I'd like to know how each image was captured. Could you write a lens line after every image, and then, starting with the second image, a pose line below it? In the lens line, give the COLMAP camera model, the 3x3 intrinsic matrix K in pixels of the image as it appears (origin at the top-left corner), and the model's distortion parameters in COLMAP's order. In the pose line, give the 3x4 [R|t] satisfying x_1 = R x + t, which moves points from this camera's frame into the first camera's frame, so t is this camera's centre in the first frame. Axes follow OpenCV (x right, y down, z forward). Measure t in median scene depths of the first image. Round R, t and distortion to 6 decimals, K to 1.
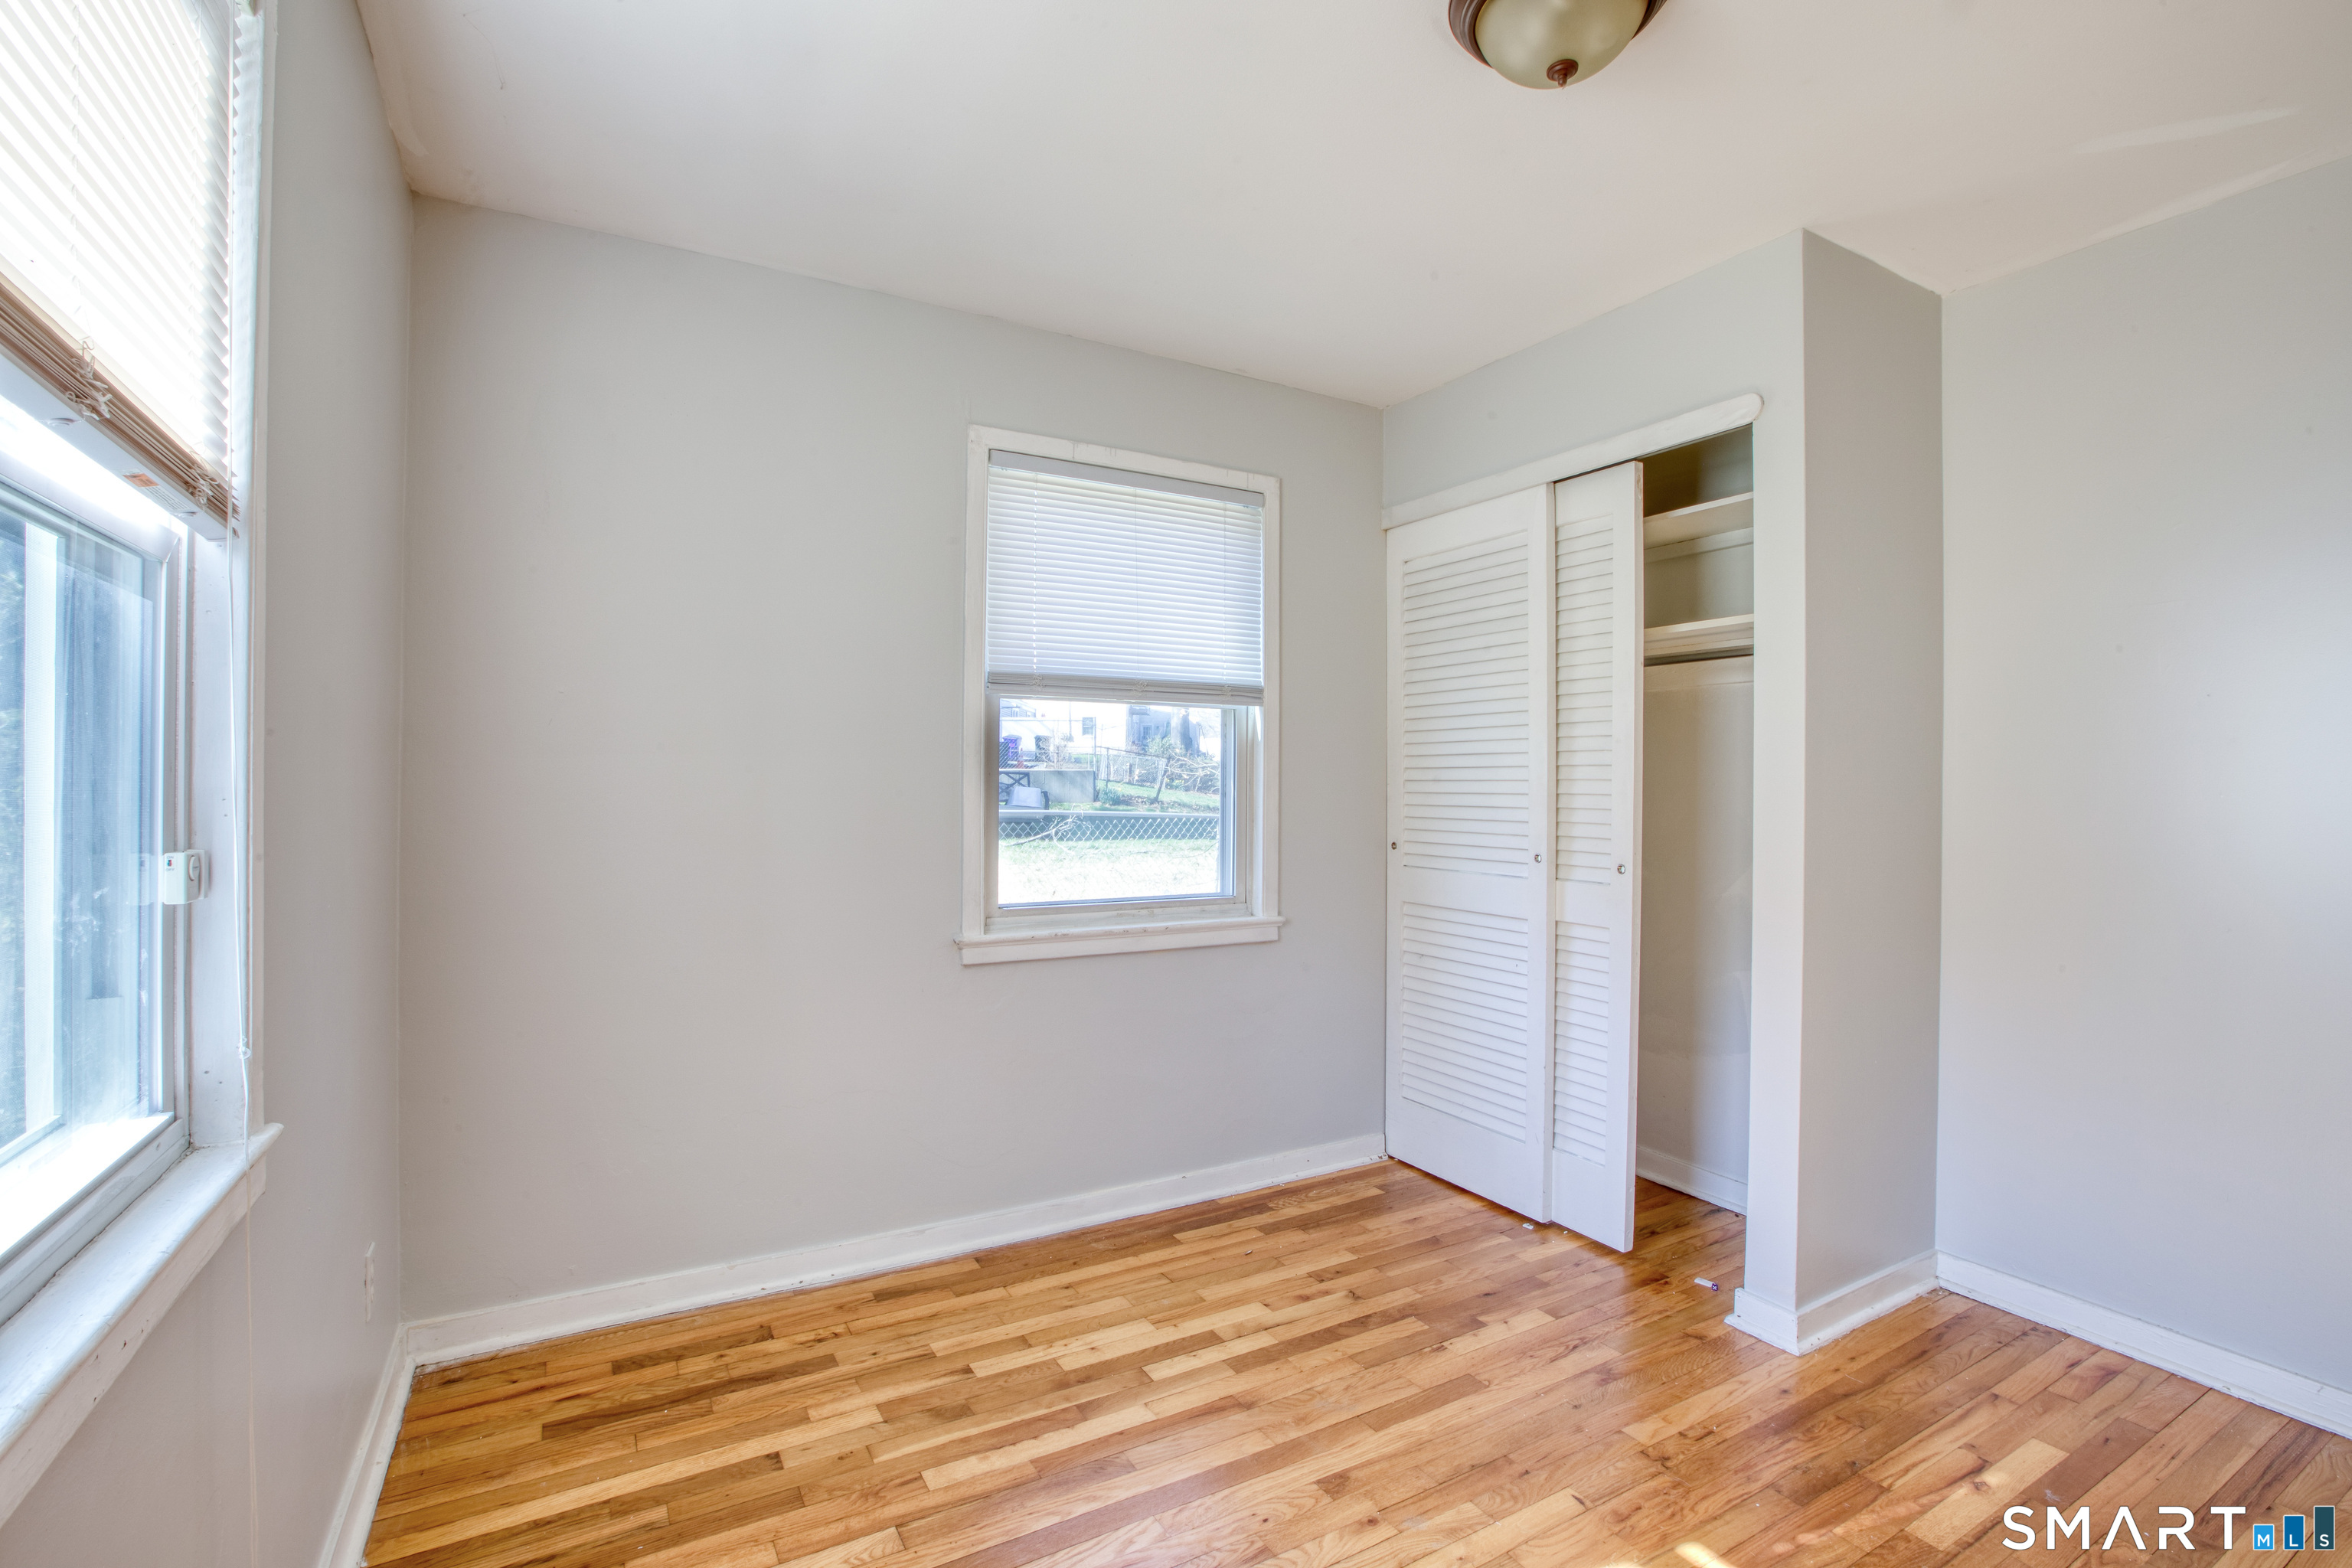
lens RADIAL K [[1072.7, 0, 1139.0], [0, 1072.7, 791.8], [0, 0, 1]] dist [-0.048325, 0.013864]
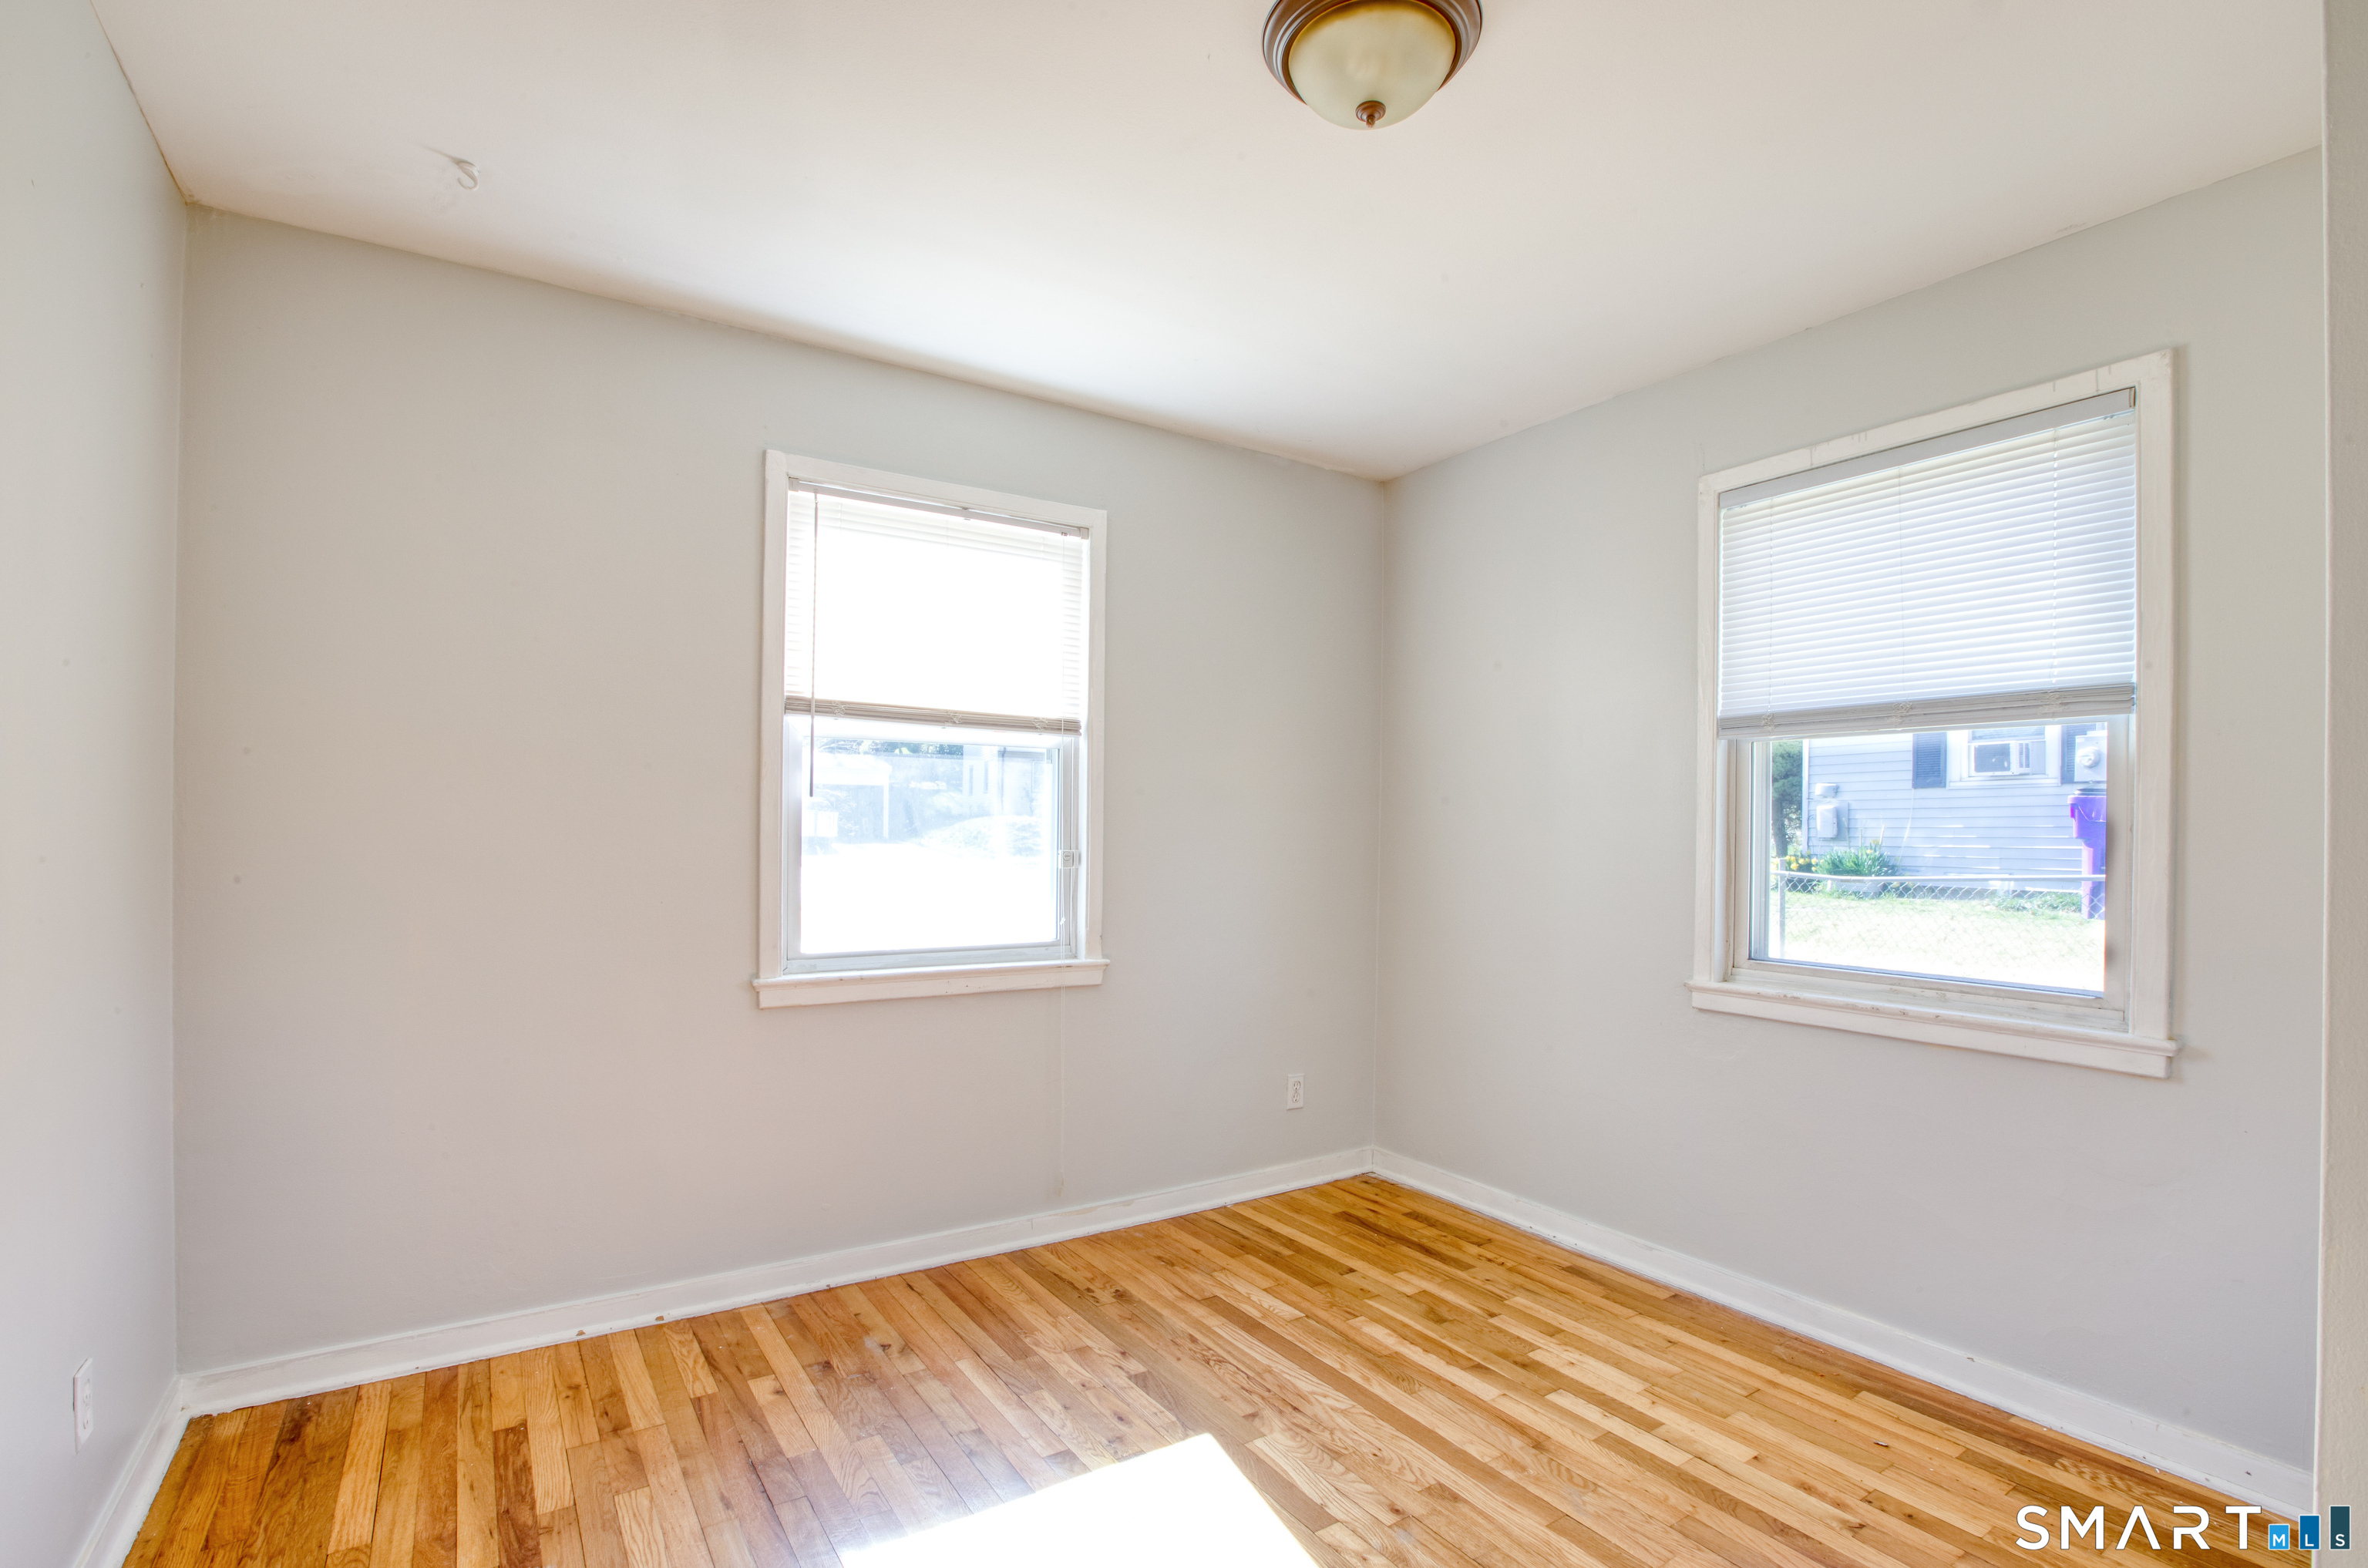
lens RADIAL K [[1080.0, 0, 1195.7], [0, 1080.0, 823.6], [0, 0, 1]] dist [-0.048325, 0.013864]
pose [[0.076370, -0.010192, -0.997027, 0.941688], [-0.015126, 0.999821, -0.011379, 0.005507], [0.996965, 0.015950, 0.076202, 0.512178]]
